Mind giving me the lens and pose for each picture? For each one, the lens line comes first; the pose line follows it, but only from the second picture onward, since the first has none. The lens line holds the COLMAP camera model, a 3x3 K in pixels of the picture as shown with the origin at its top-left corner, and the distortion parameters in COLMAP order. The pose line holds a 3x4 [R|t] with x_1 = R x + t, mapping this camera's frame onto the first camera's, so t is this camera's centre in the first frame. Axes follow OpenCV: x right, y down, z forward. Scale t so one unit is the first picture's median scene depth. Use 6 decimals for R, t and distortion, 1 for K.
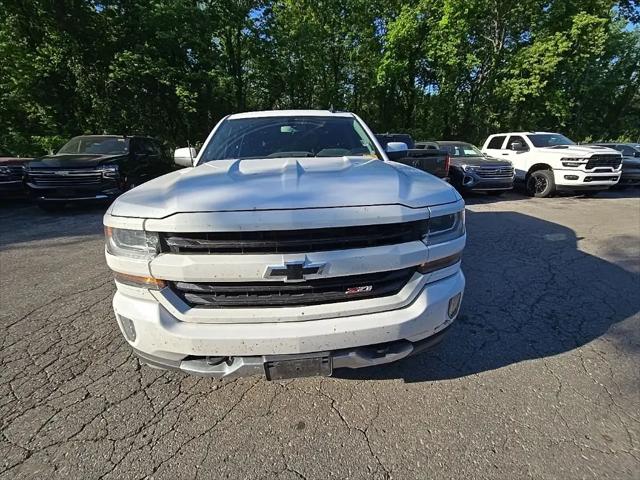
lens RADIAL K [[271.9, 0, 321.1], [0, 271.9, 240.3], [0, 0, 1]] dist [0.010033, -0.008257]
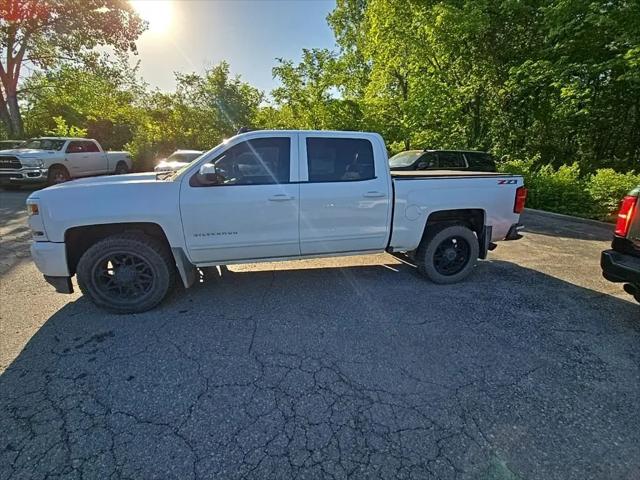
lens RADIAL K [[271.9, 0, 321.1], [0, 271.9, 240.3], [0, 0, 1]] dist [0.010033, -0.008257]
pose [[0.143633, 0.296150, -0.944280, 0.721837], [-0.328623, 0.914303, 0.236762, -0.266782], [0.933475, 0.276305, 0.228646, 0.708335]]
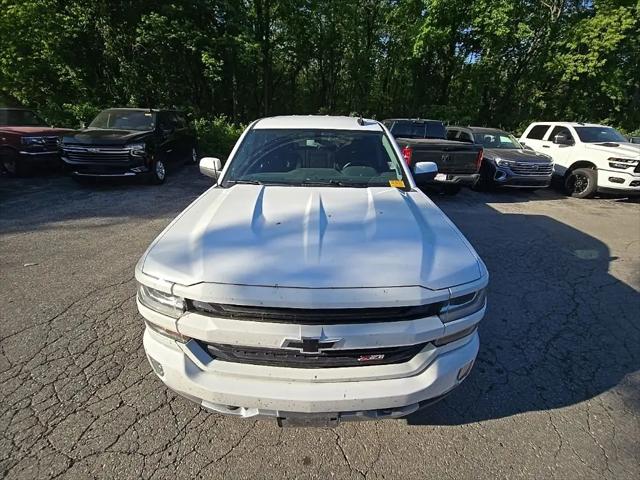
lens RADIAL K [[269.2, 0, 320.0], [0, 269.2, 240.0], [0, 0, 1]] dist [0.027091, -0.017669]
pose [[0.995049, 0.077333, -0.062430, -0.007459], [-0.070198, 0.991520, 0.109360, -0.107809], [0.070358, -0.104436, 0.992040, 0.003874]]
